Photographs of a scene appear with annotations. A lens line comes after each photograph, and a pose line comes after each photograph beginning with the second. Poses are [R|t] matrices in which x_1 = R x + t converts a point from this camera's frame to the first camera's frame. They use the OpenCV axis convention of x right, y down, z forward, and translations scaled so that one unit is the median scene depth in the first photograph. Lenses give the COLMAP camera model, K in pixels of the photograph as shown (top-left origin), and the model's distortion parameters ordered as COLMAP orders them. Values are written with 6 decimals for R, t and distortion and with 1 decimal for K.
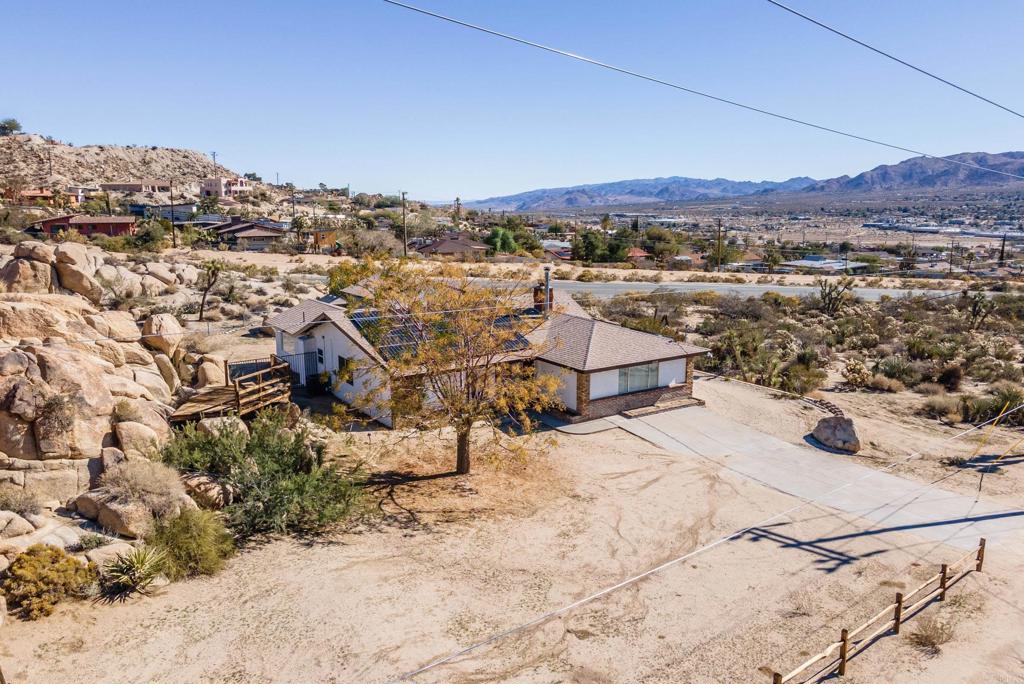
lens RADIAL K [[758.9, 0, 506.0], [0, 758.9, 344.2], [0, 0, 1]] dist [0.012906, 0.047224]
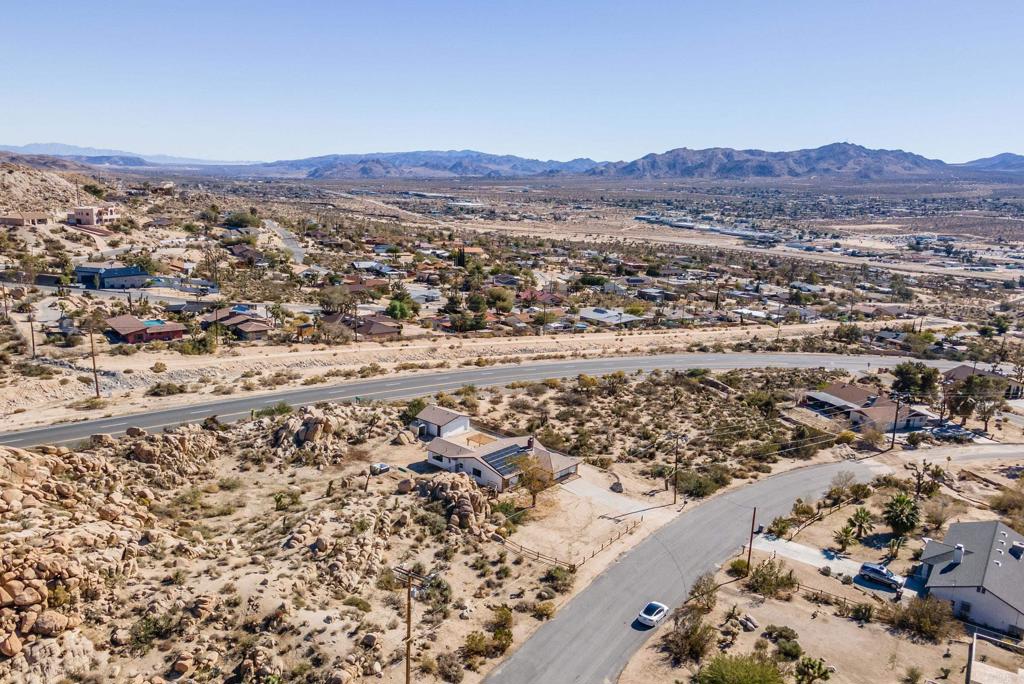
lens RADIAL K [[758.9, 0, 506.0], [0, 758.9, 344.2], [0, 0, 1]] dist [0.012906, 0.047224]
pose [[0.964023, -0.011153, 0.265586, -0.664544], [0.000873, 0.999247, 0.038795, -0.448982], [-0.265818, -0.037167, 0.963306, -1.494156]]
